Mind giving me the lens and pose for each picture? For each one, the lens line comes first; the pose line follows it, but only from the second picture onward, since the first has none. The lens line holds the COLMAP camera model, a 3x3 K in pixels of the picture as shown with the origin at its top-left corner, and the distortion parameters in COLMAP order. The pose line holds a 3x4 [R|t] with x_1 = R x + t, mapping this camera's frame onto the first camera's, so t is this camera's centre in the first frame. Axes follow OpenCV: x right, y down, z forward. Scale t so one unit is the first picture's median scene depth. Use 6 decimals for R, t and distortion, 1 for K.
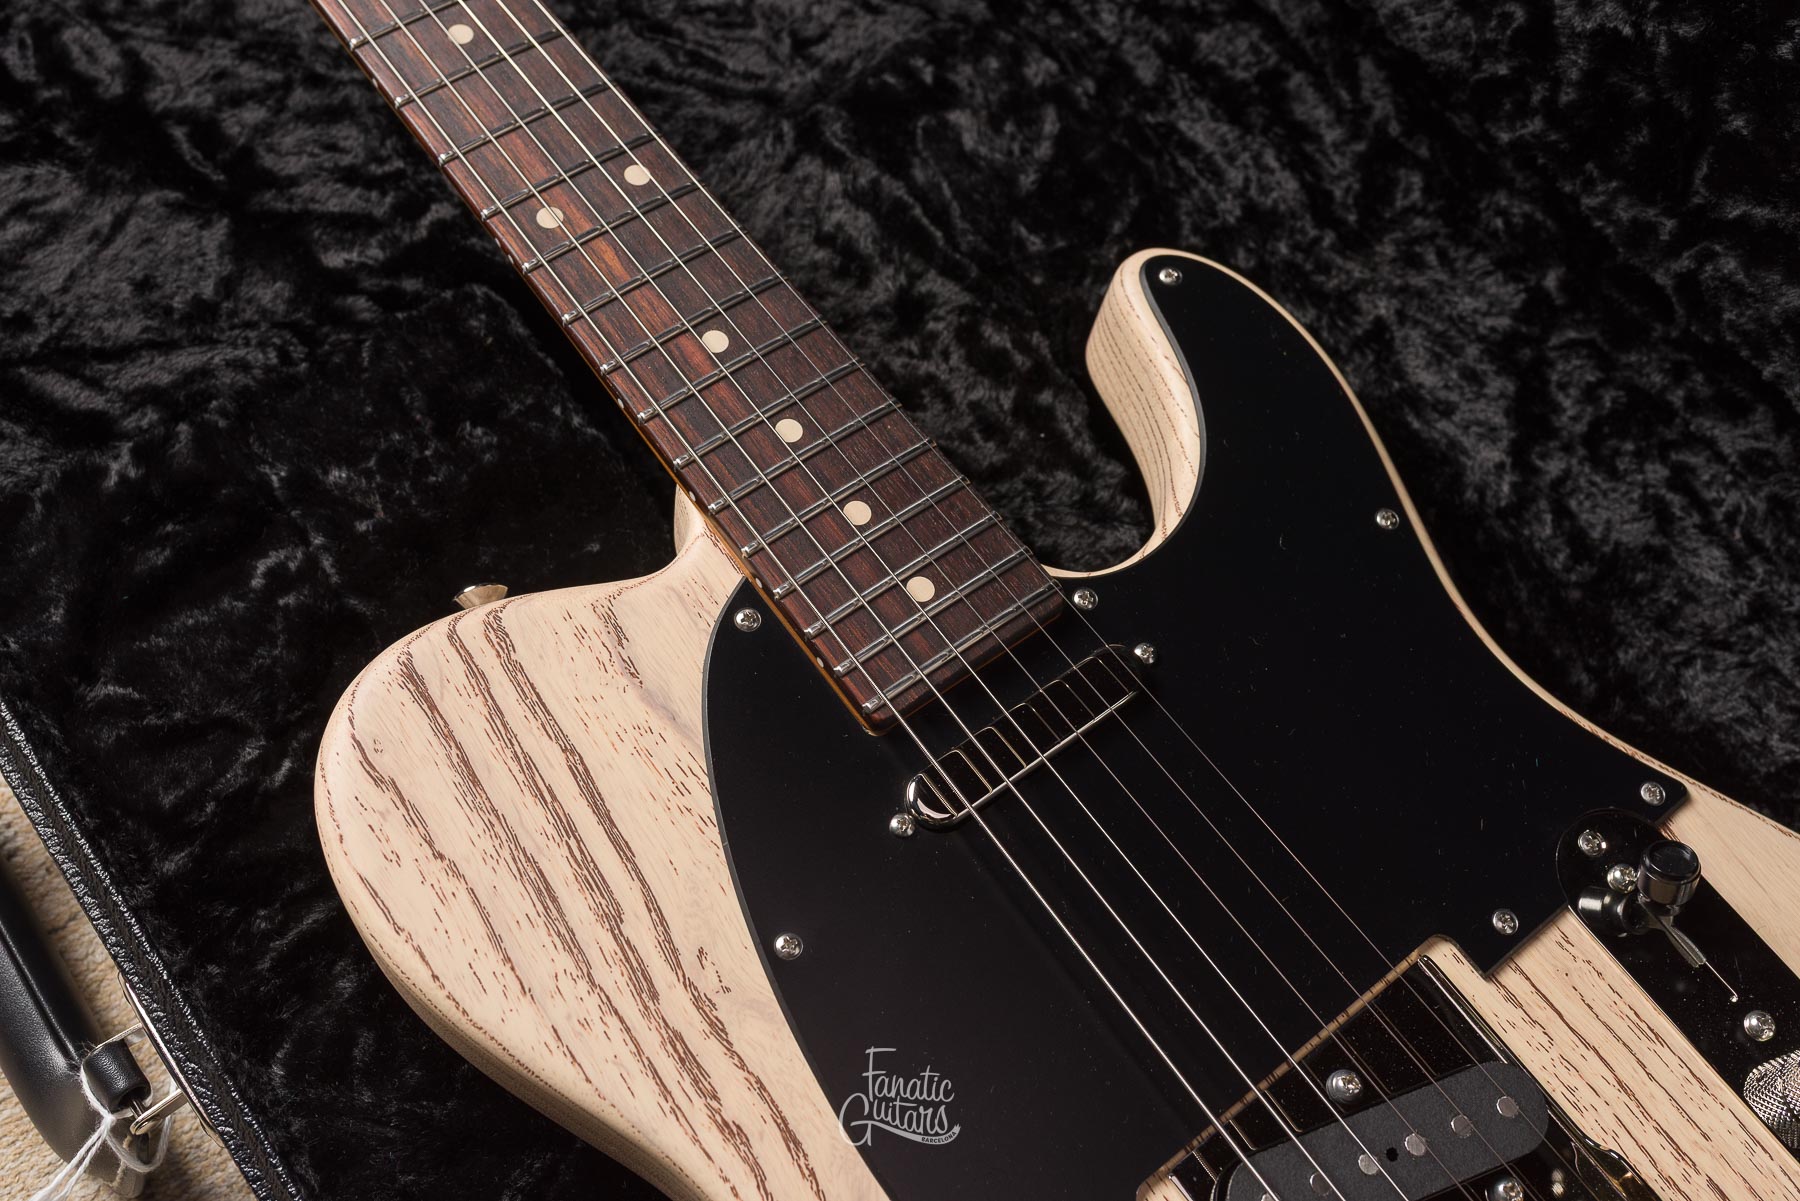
lens RADIAL K [[1776.8, 0, 900.0], [0, 1776.8, 600.5], [0, 0, 1]] dist [-0.001238, 0.004059]
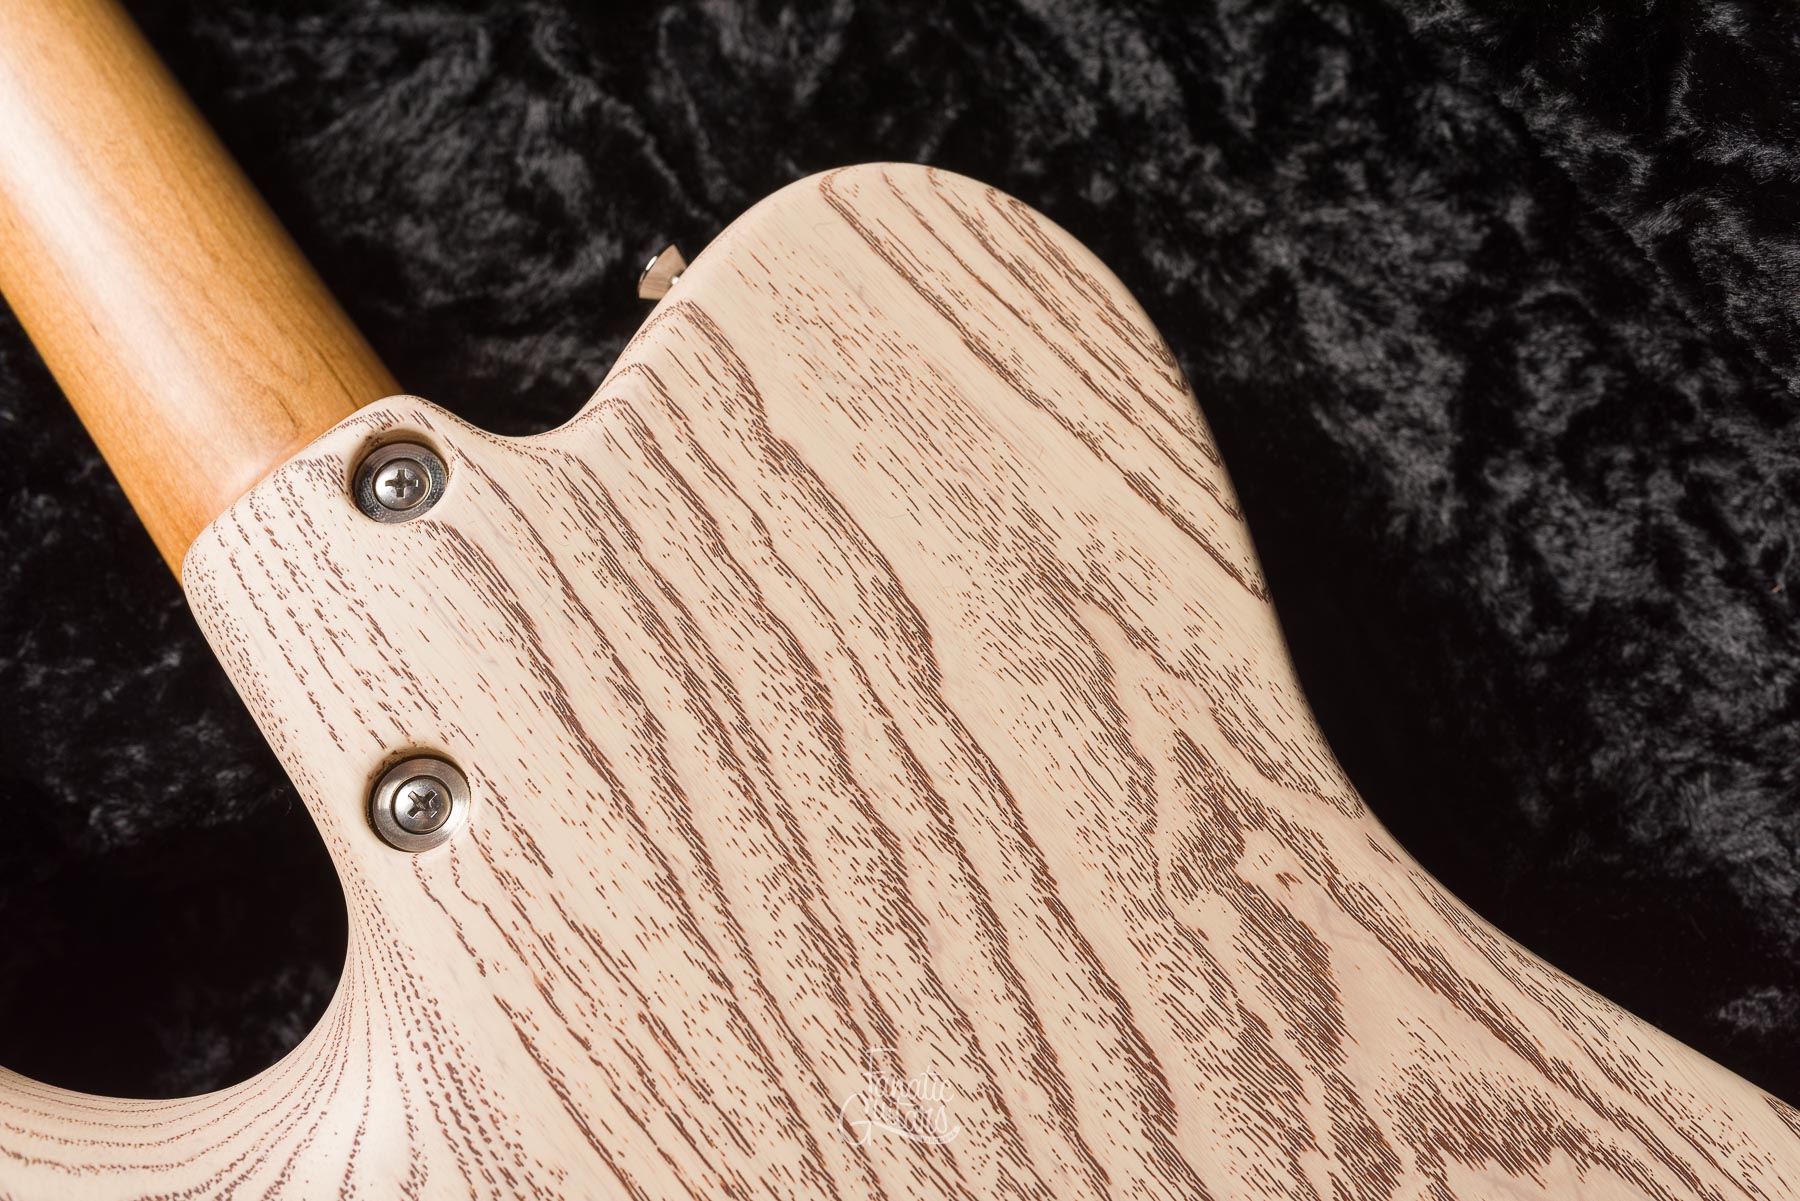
lens RADIAL K [[1810.5, 0, 901.3], [0, 1810.5, 598.3], [0, 0, 1]] dist [-0.001529, 0.001673]
pose [[0.991102, -0.019066, -0.131731, 0.231299], [0.036397, 0.990788, 0.130442, -0.140358], [0.128030, -0.134076, 0.982666, 0.269037]]
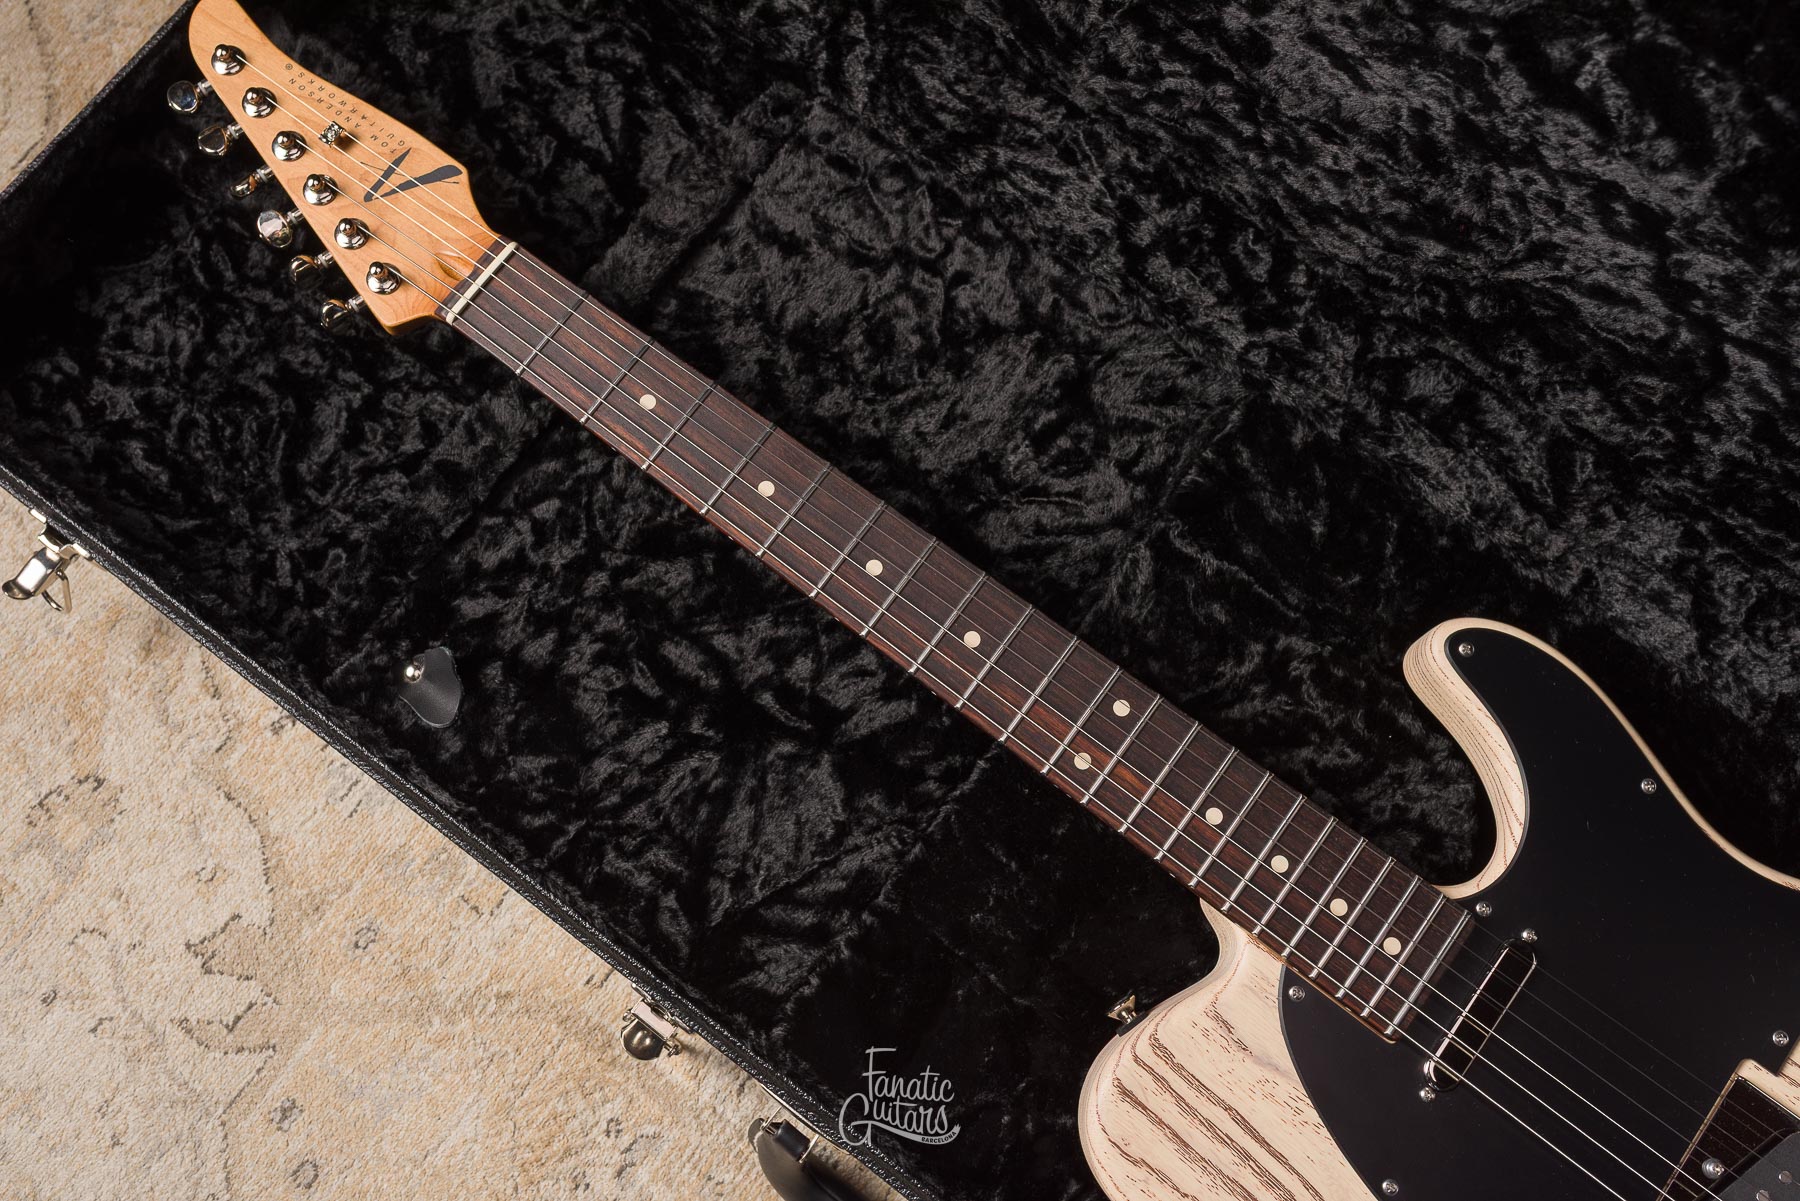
lens RADIAL K [[1741.0, 0, 902.9], [0, 1741.0, 599.9], [0, 0, 1]] dist [-0.005379, 0.008874]
pose [[0.957009, -0.283111, -0.063108, -0.193839], [0.289791, 0.923871, 0.249967, -0.706607], [-0.012465, -0.257509, 0.966196, -0.395861]]
